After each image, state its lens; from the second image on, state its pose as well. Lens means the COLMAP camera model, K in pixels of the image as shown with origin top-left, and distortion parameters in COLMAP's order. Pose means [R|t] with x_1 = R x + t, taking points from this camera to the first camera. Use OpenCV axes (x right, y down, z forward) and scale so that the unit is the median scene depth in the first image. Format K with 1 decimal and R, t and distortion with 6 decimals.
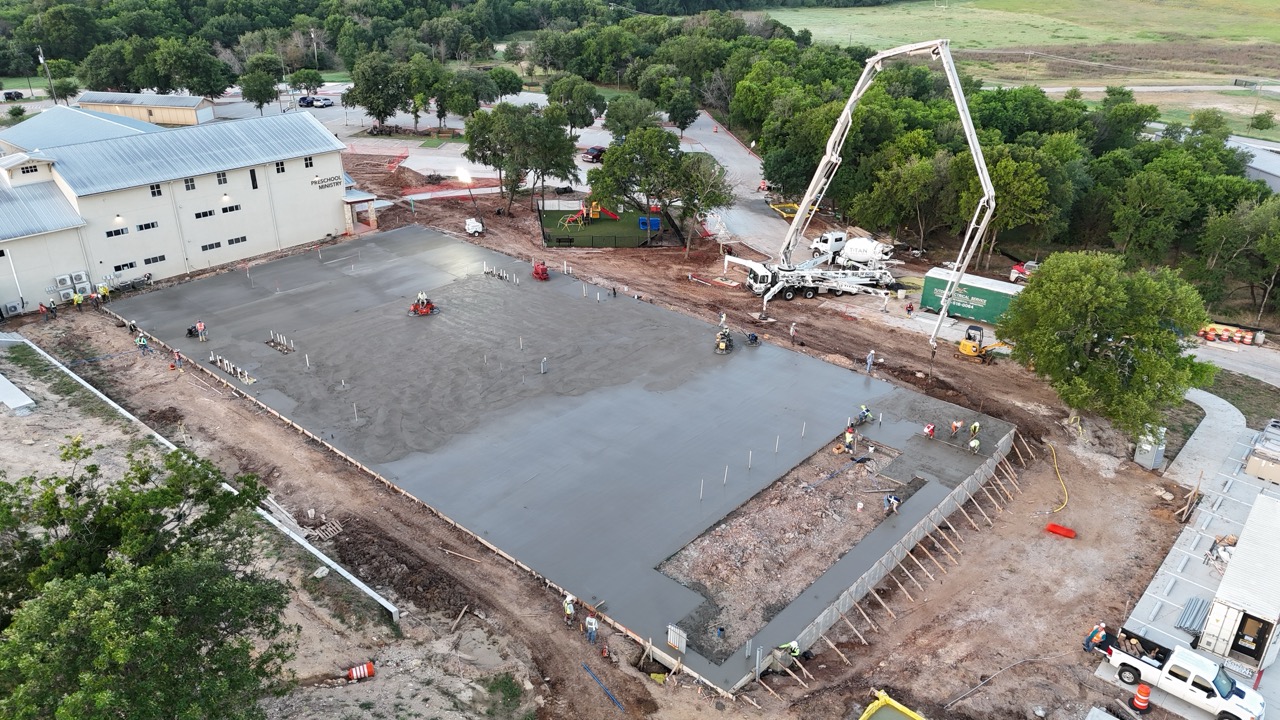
lens RADIAL K [[937.0, 0, 640.0], [0, 937.0, 360.0], [0, 0, 1]] dist [0.050671, -0.034832]
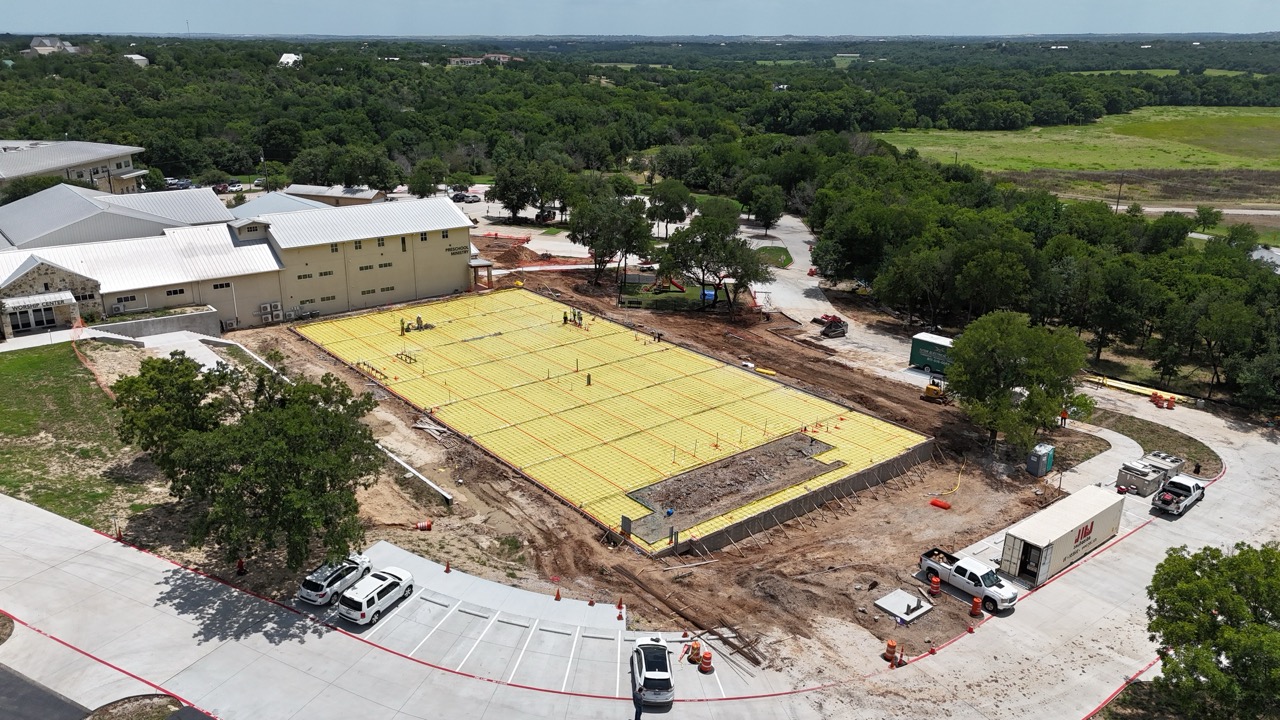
lens RADIAL K [[937.0, 0, 640.0], [0, 937.0, 360.0], [0, 0, 1]] dist [0.050671, -0.034832]
pose [[0.987329, 0.053164, -0.149515, 0.083730], [-0.070036, 0.991467, -0.109945, 0.060548], [0.142394, 0.119024, 0.982628, -0.155959]]
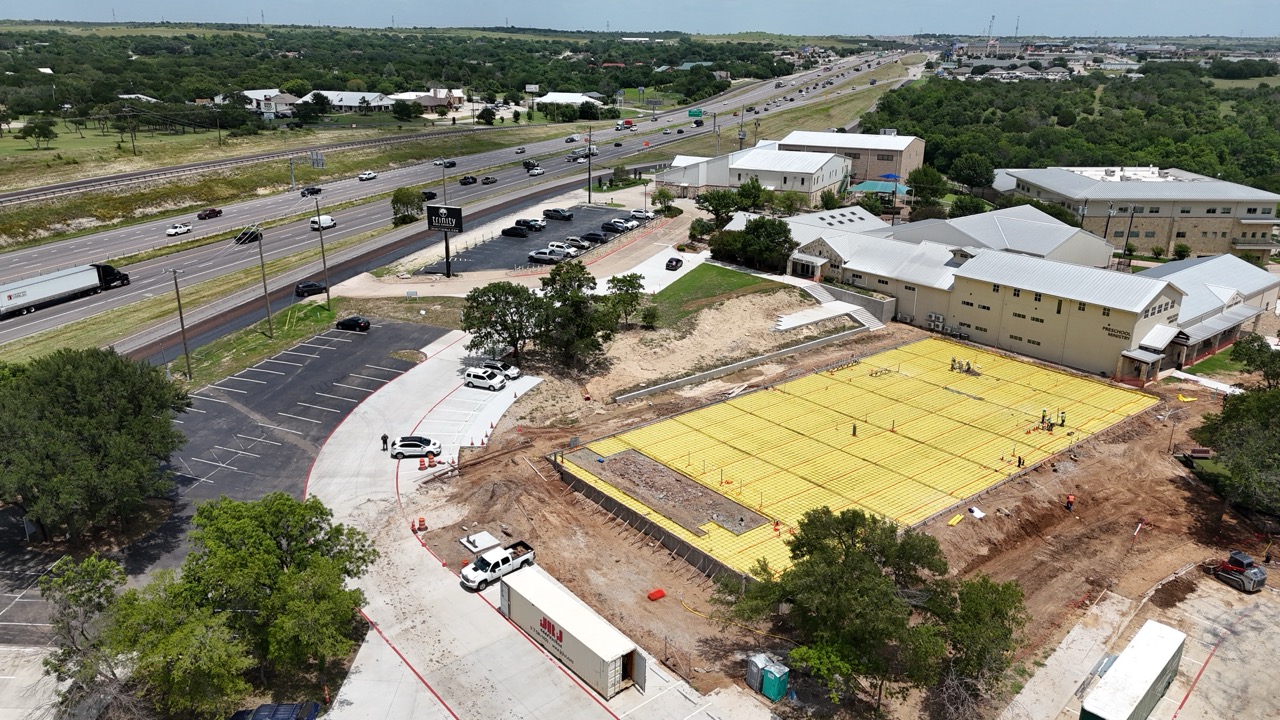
lens RADIAL K [[937.0, 0, 640.0], [0, 937.0, 360.0], [0, 0, 1]] dist [0.050671, -0.034832]
pose [[-0.158775, 0.309453, -0.937566, 0.631529], [-0.428617, 0.833856, 0.347808, -0.220231], [0.889425, 0.457080, 0.000242, 0.323254]]
